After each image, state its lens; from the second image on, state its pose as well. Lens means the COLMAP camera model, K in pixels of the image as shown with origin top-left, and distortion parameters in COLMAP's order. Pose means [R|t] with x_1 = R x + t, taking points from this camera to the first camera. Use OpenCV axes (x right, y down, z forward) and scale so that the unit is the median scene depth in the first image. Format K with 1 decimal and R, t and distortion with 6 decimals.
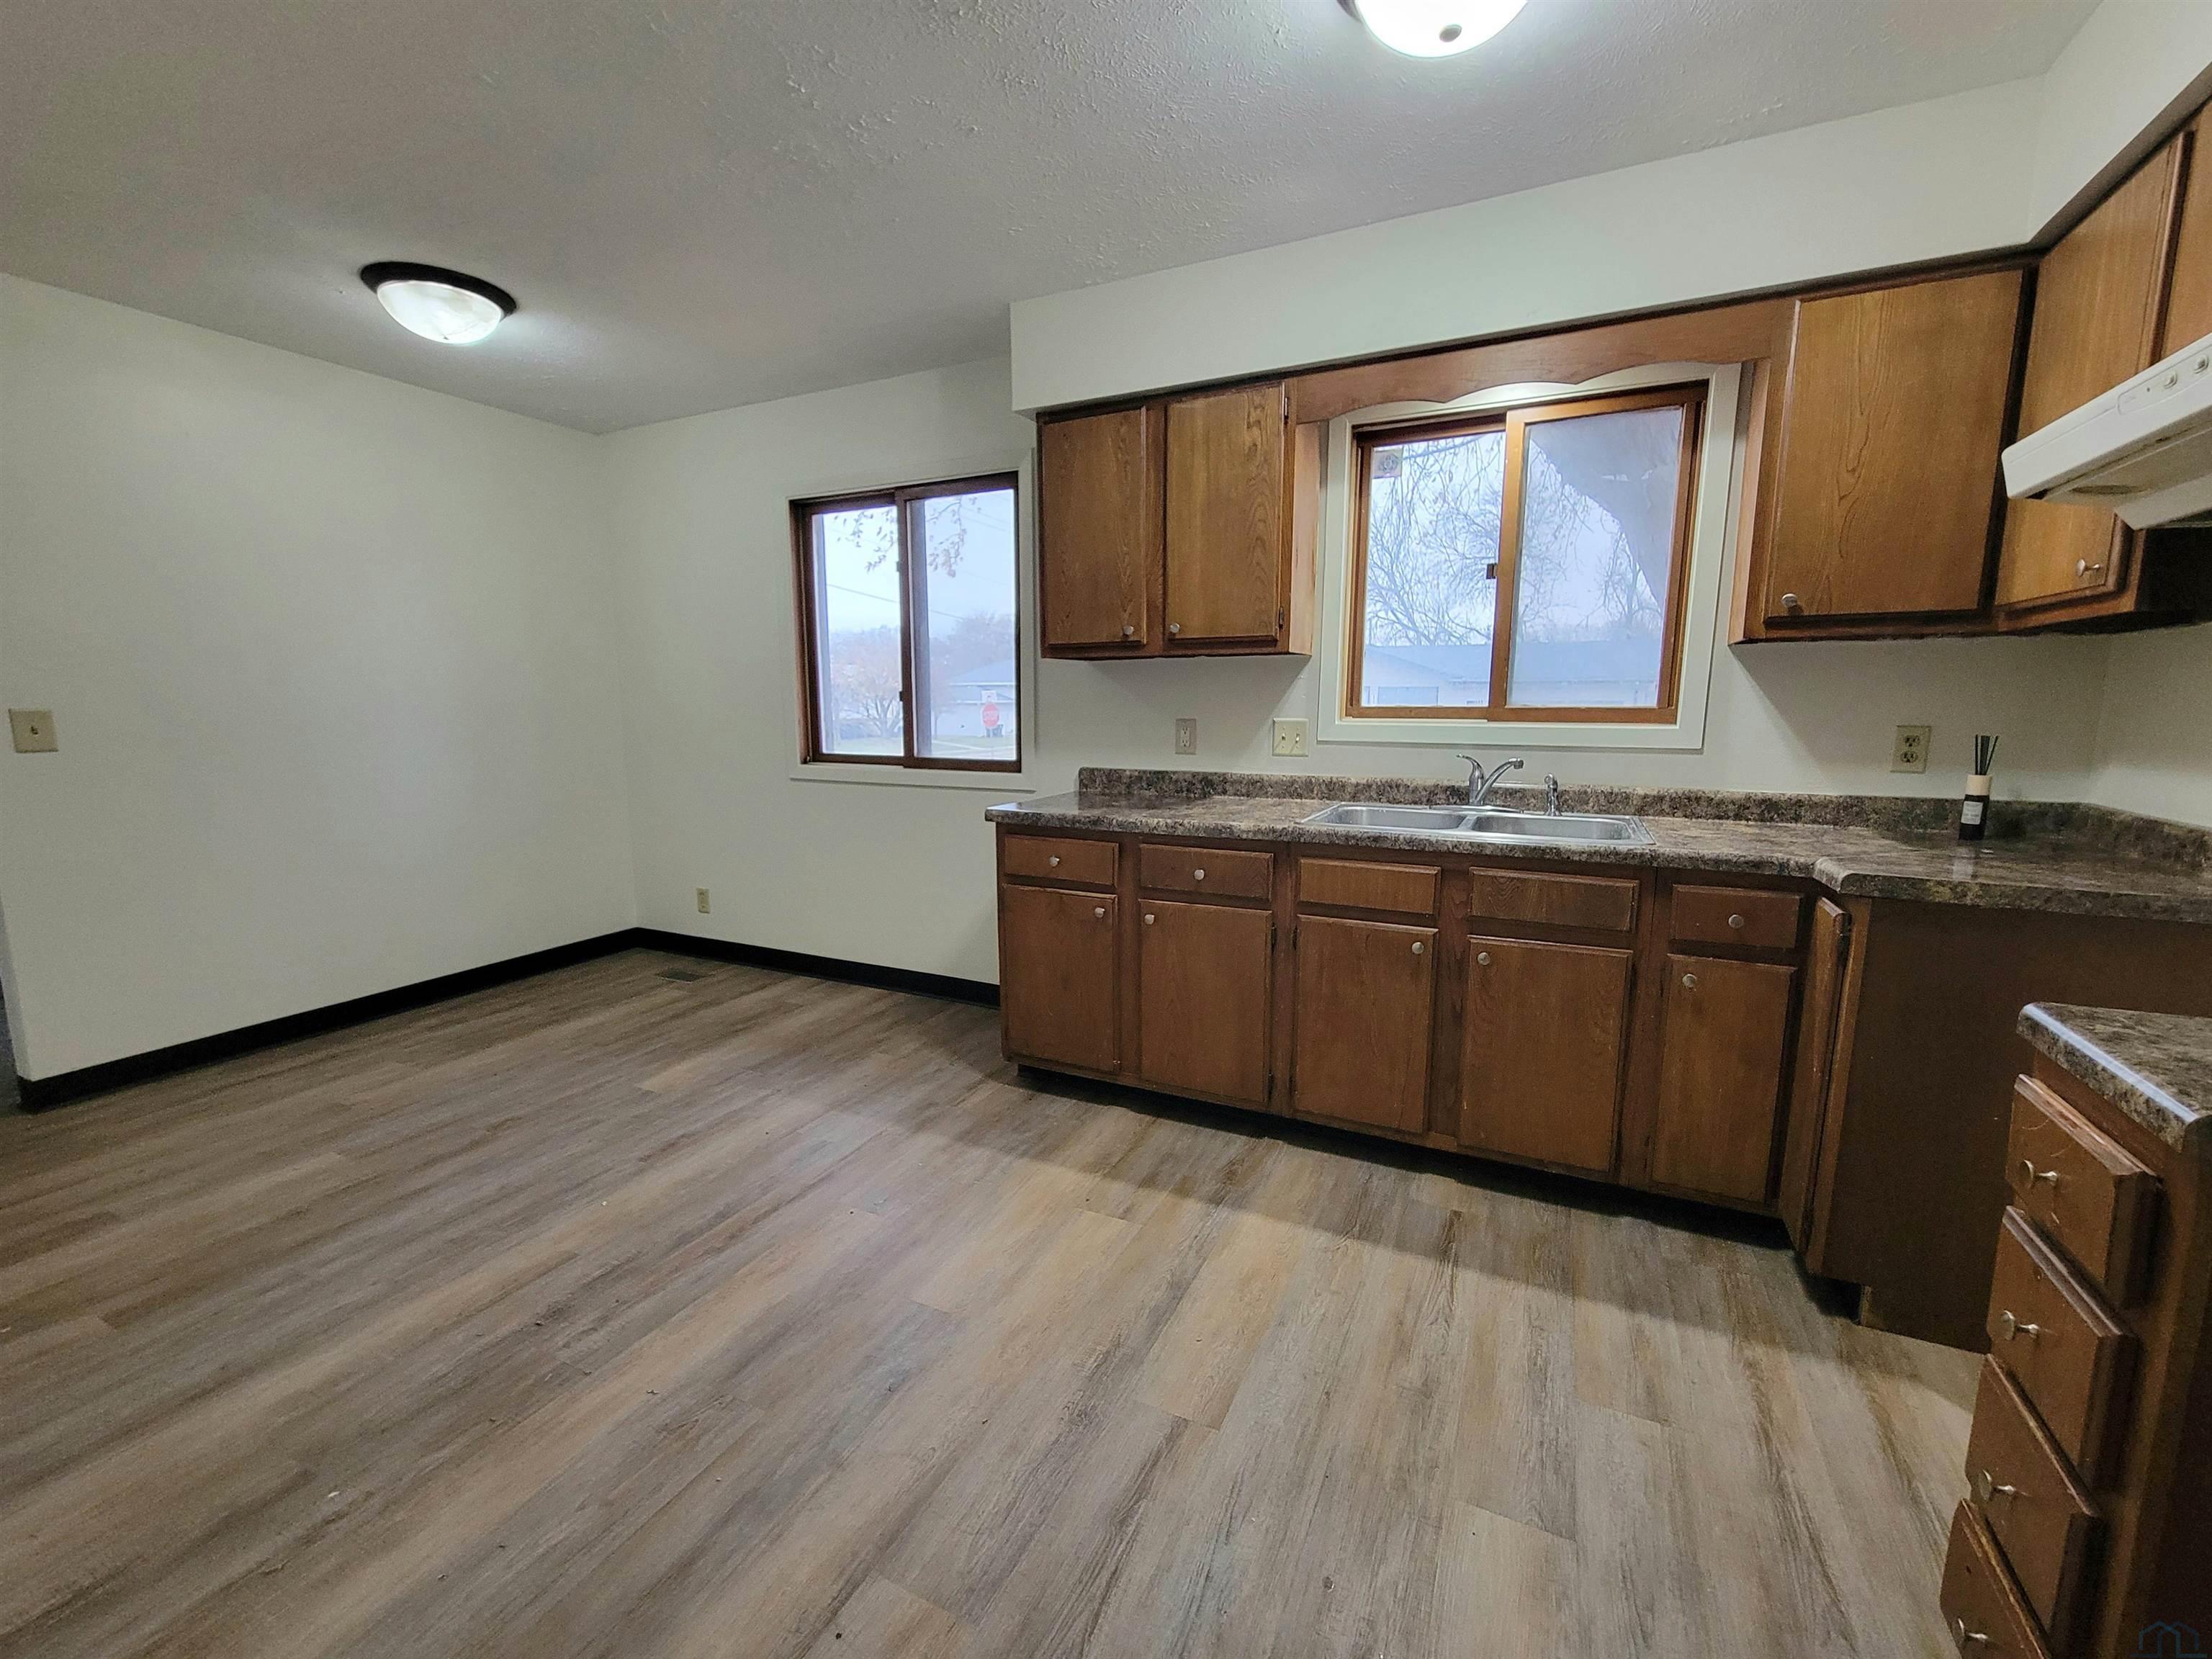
lens RADIAL K [[913.4, 0, 1107.3], [0, 913.4, 842.4], [0, 0, 1]] dist [-0.001716, 0.001495]
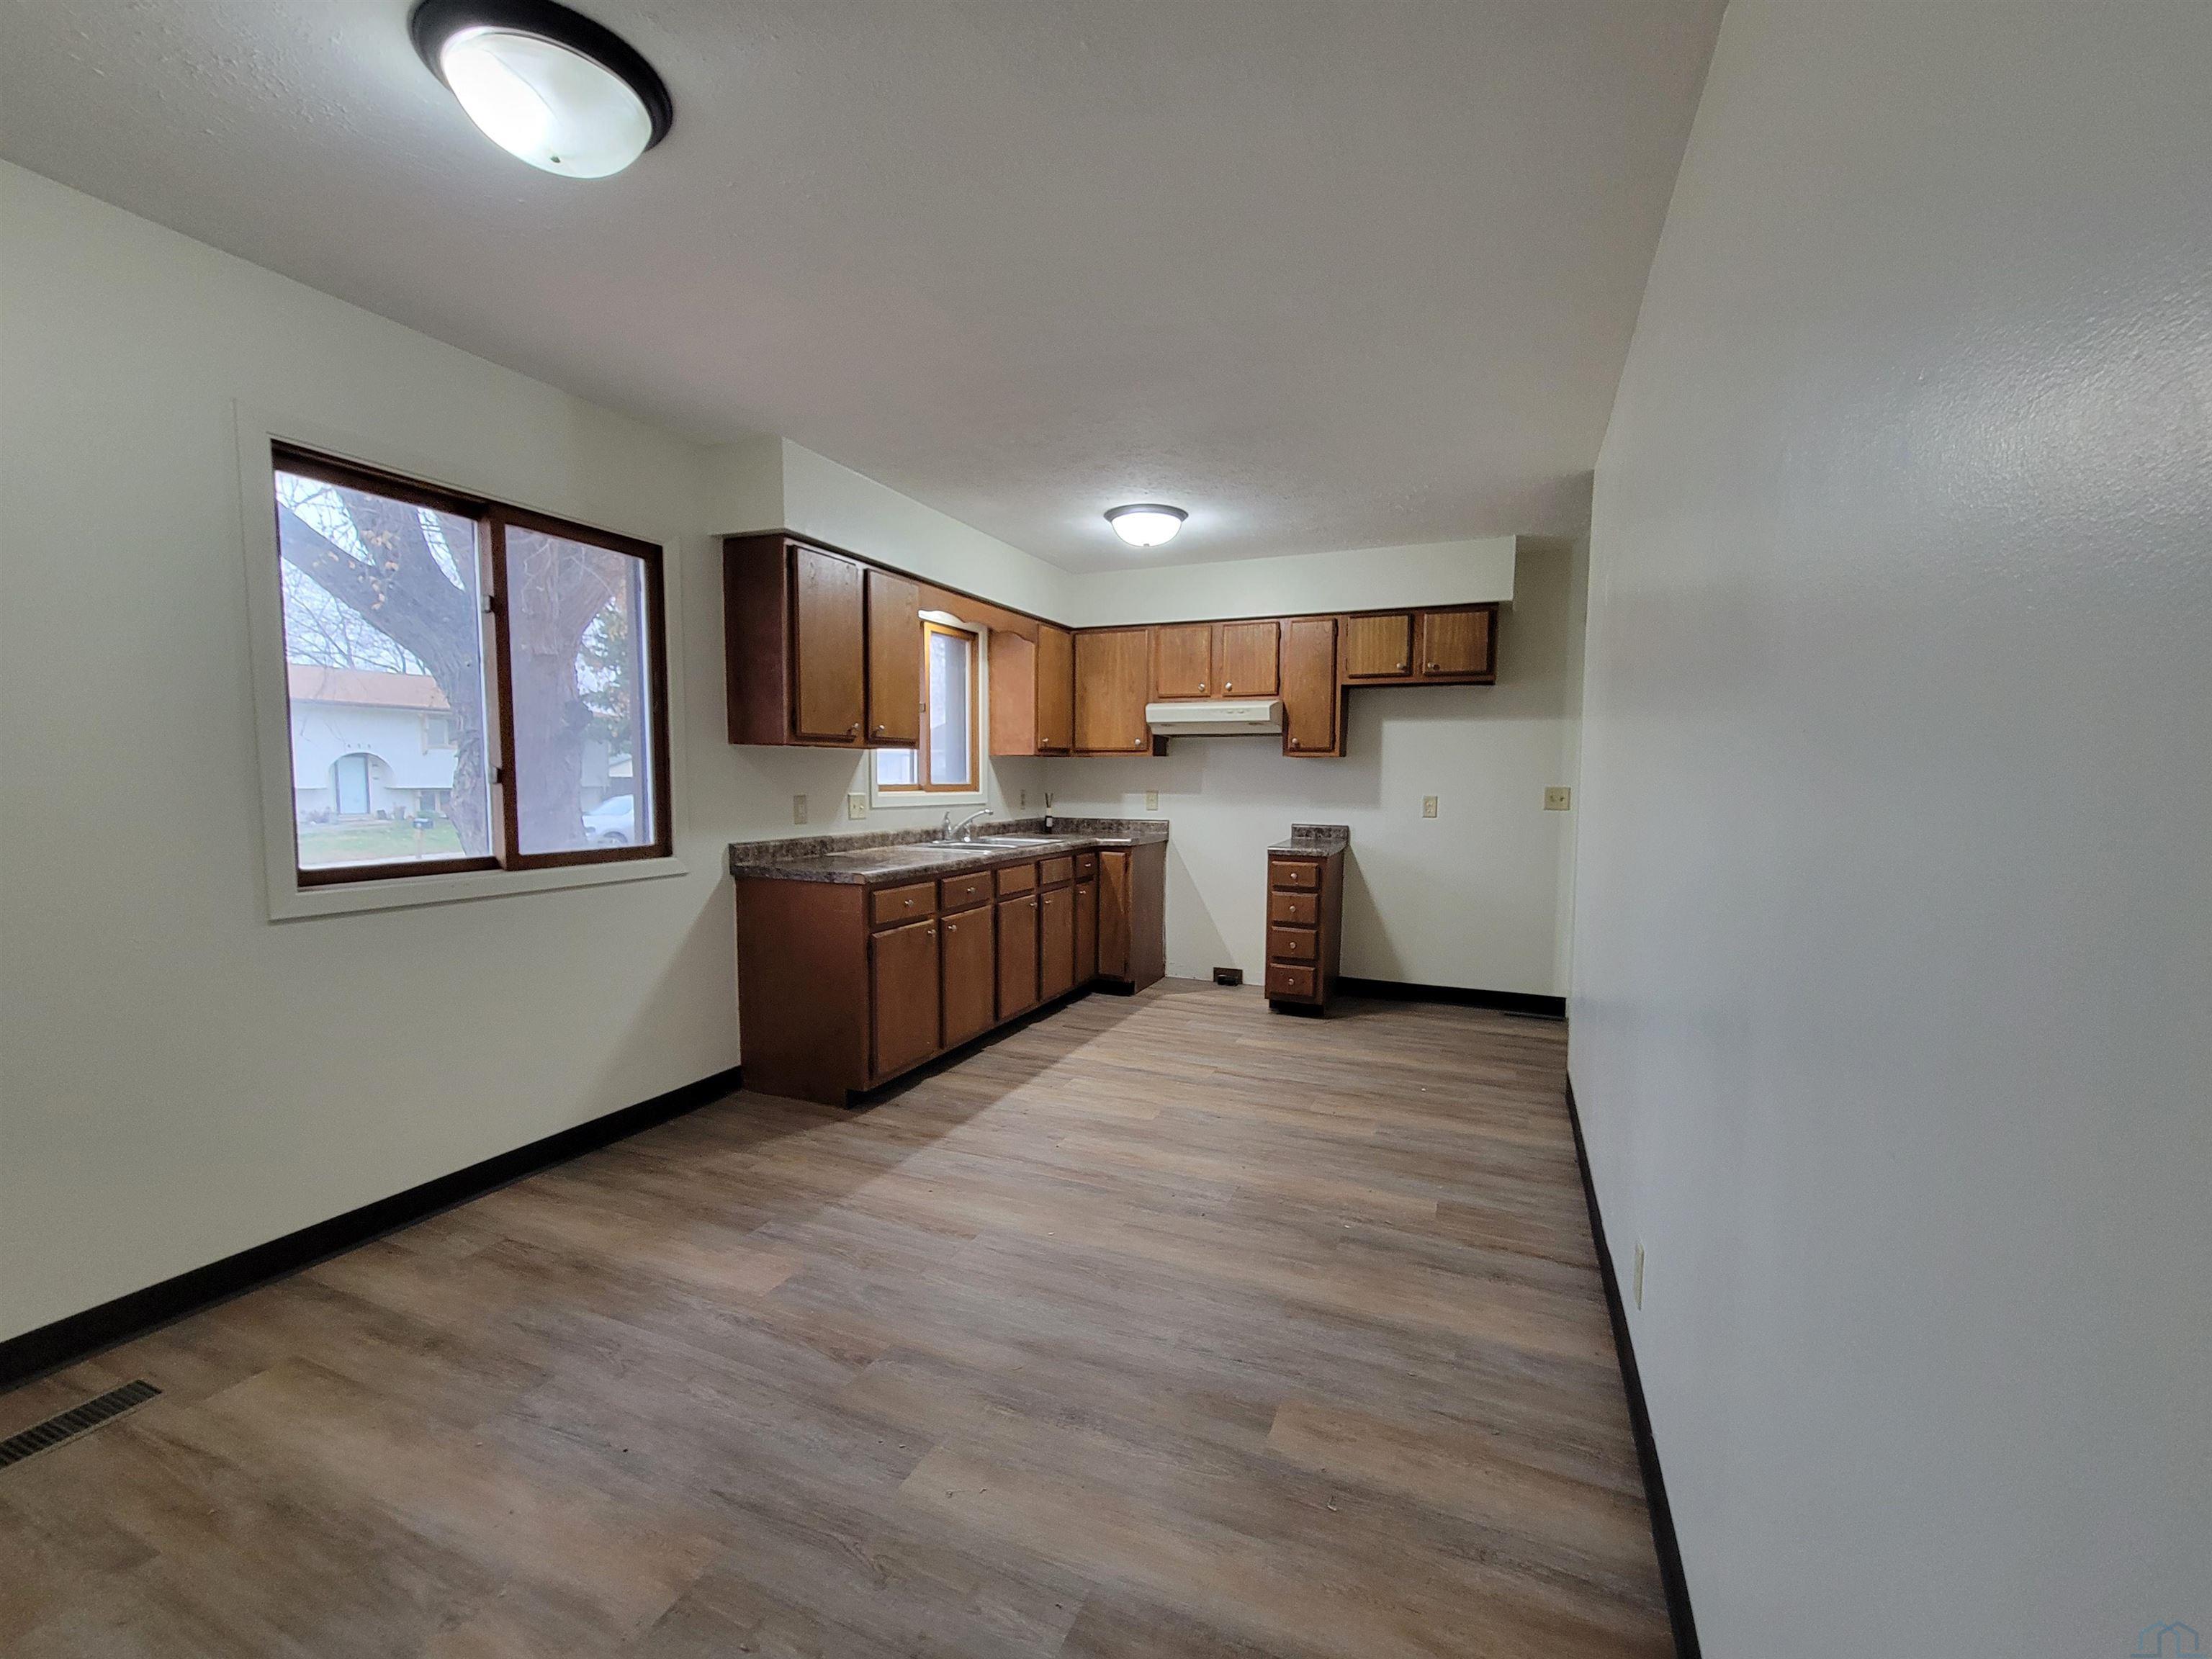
lens RADIAL K [[913.4, 0, 1104.1], [0, 913.4, 841.9], [0, 0, 1]] dist [-0.001716, 0.001495]
pose [[-0.045470, -0.070454, 0.996478, -1.502369], [0.149559, 0.985787, 0.076522, -0.137342], [-0.987707, 0.152512, -0.034286, 0.834454]]
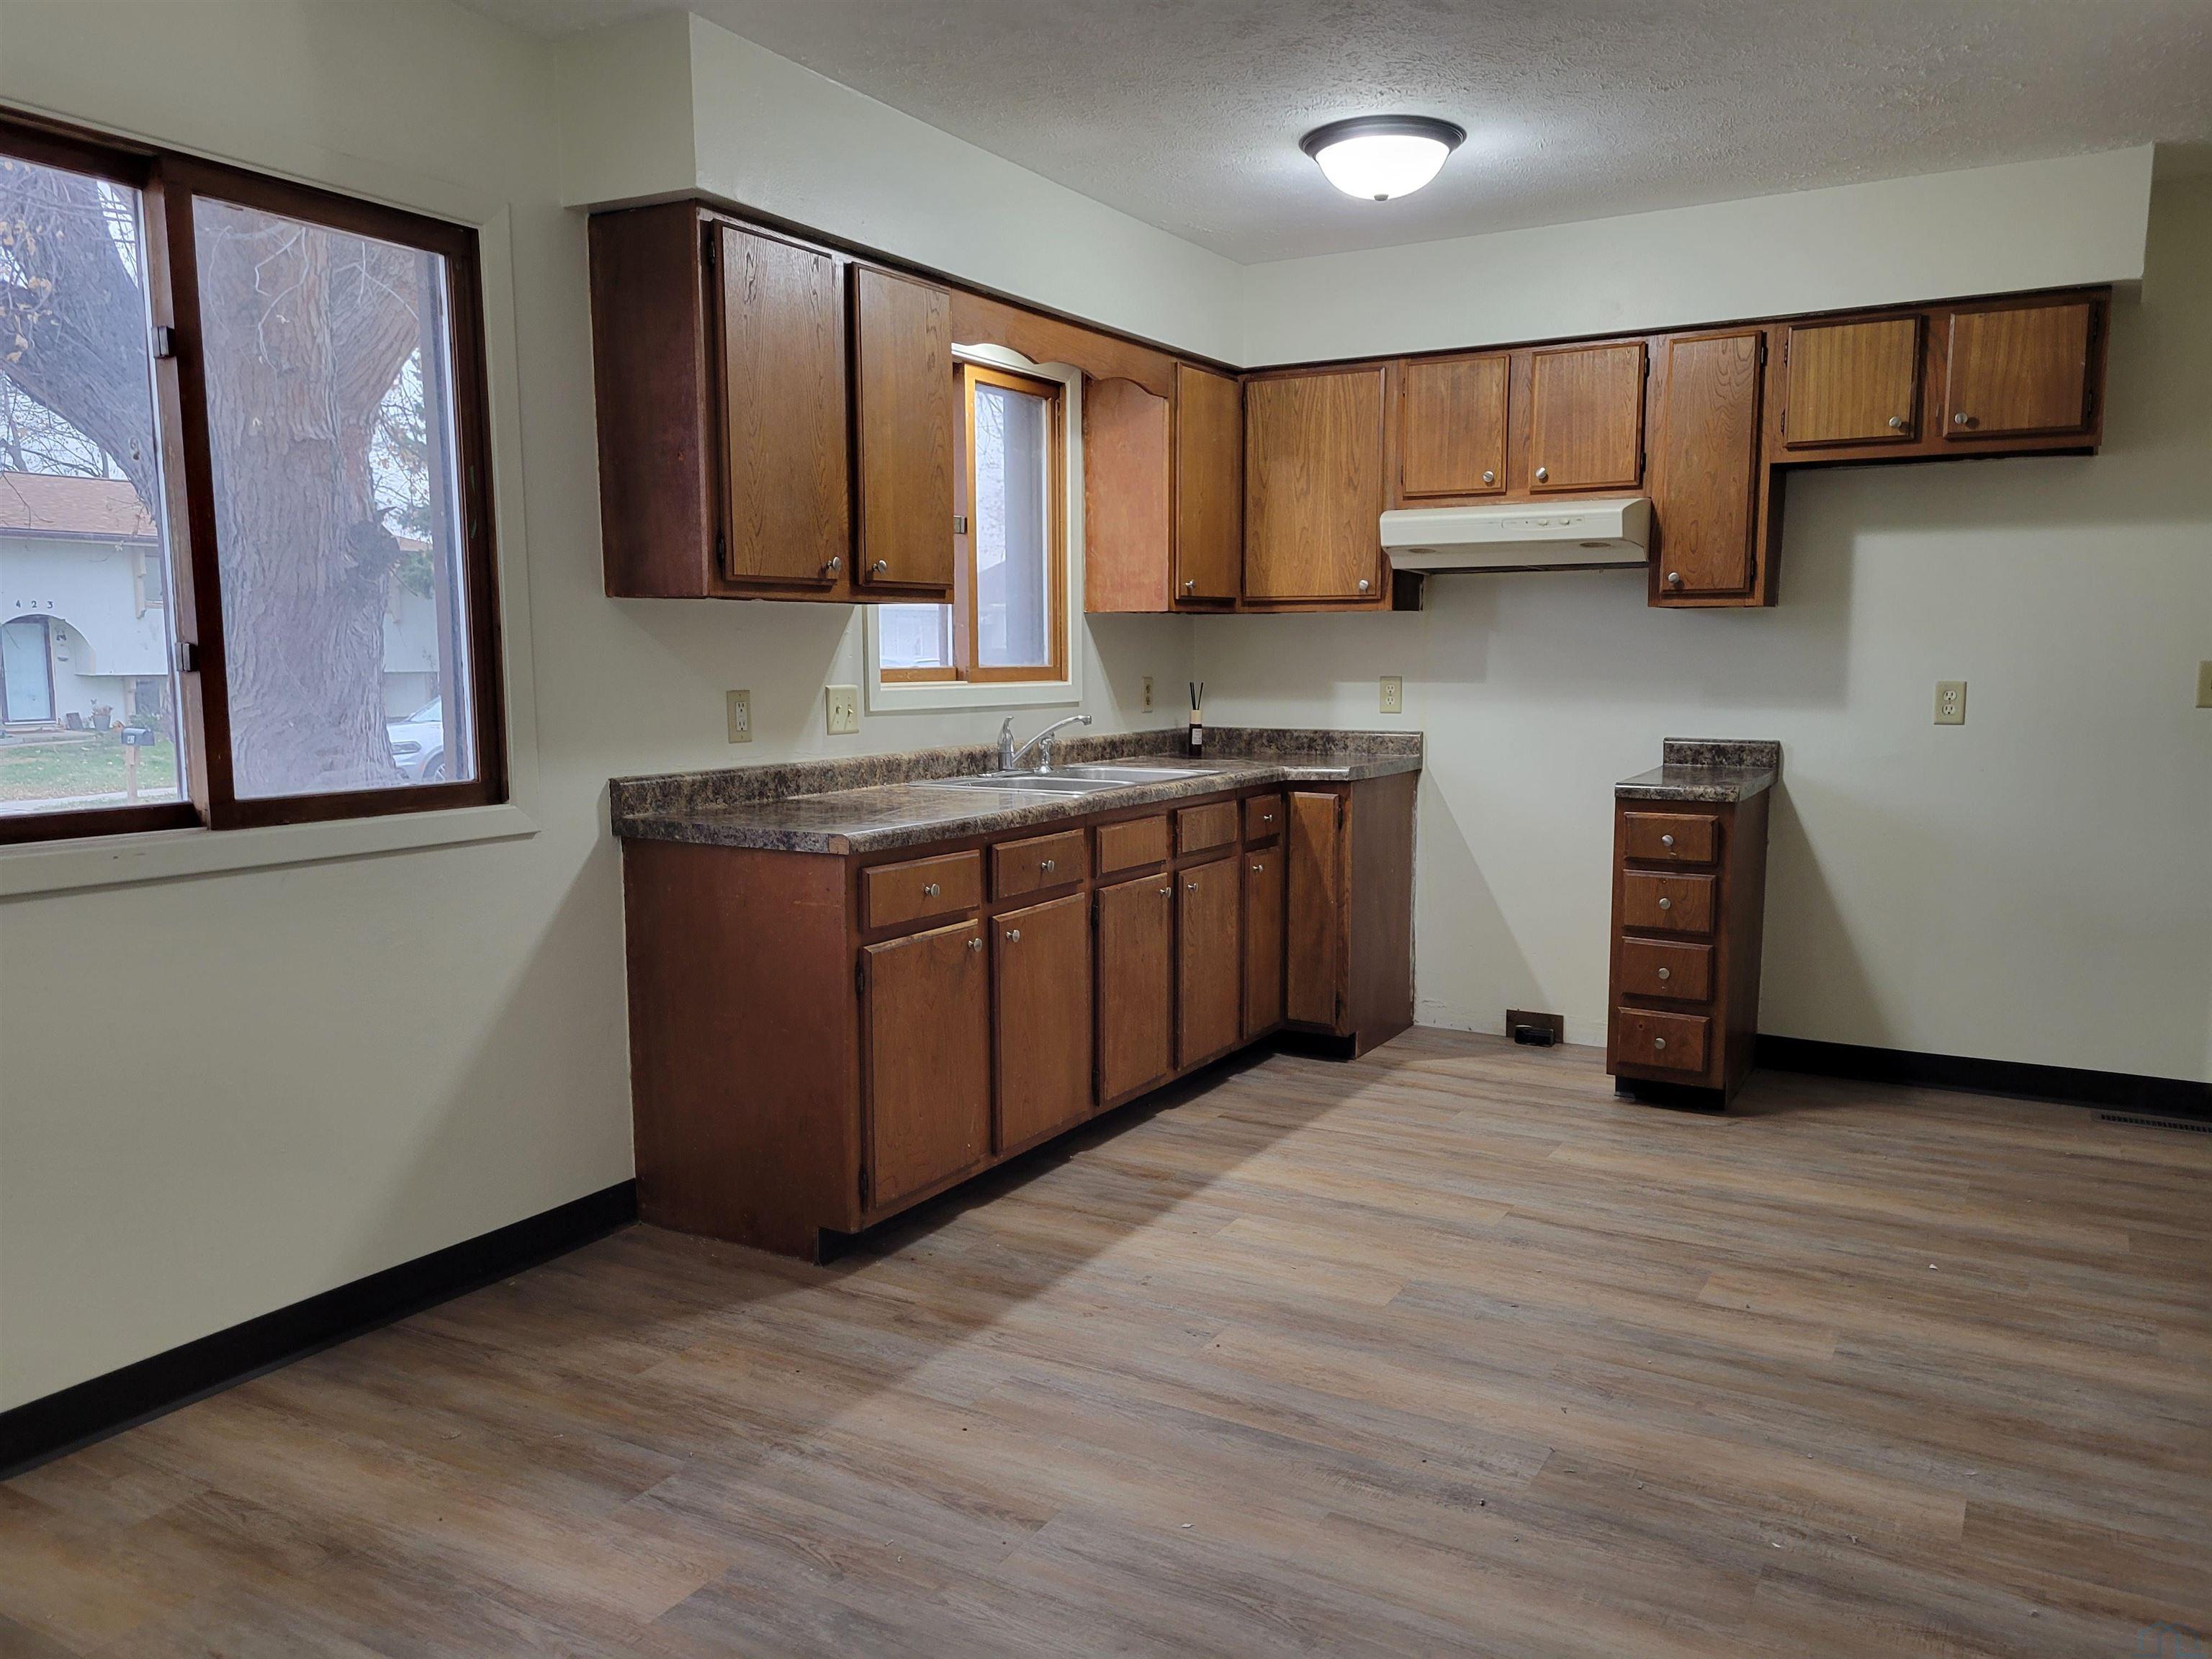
lens RADIAL K [[1646.8, 0, 1113.5], [0, 1646.8, 832.4], [0, 0, 1]] dist [0.062190, -0.048485]
pose [[0.069946, -0.109305, 0.991544, -1.439773], [0.157641, 0.982700, 0.097210, -0.137950], [-0.985016, 0.149509, 0.085967, 0.822472]]
